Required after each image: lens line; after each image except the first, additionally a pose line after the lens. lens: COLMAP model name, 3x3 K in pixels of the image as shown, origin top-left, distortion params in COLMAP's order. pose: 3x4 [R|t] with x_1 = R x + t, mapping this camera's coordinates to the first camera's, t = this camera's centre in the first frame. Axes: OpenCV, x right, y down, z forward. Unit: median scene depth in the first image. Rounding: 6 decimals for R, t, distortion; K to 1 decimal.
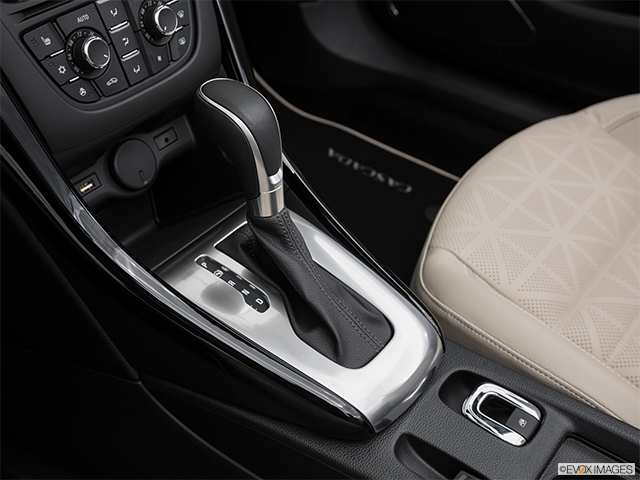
lens RADIAL K [[862.6, 0, 315.7], [0, 862.6, 237.0], [0, 0, 1]] dist [0.030292, 0.000000]
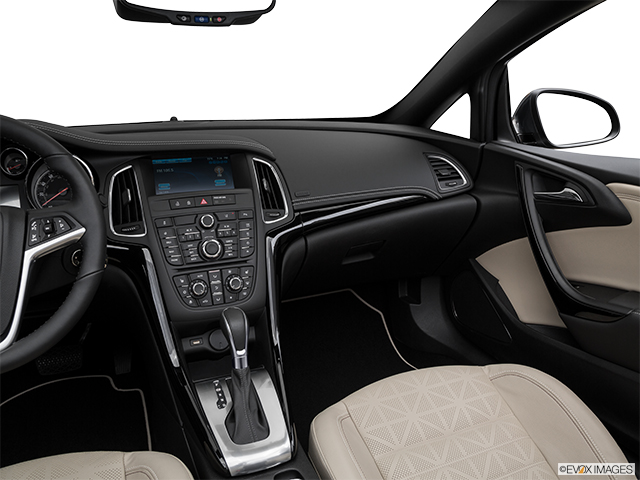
lens RADIAL K [[482.2, 0, 331.0], [0, 482.2, 239.0], [0, 0, 1]] dist [-0.115550, 0.046126]
pose [[0.864943, 0.108858, -0.489923, 0.717201], [-0.291945, 0.903164, -0.314743, -0.010886], [0.408218, 0.415266, 0.812965, -0.063609]]
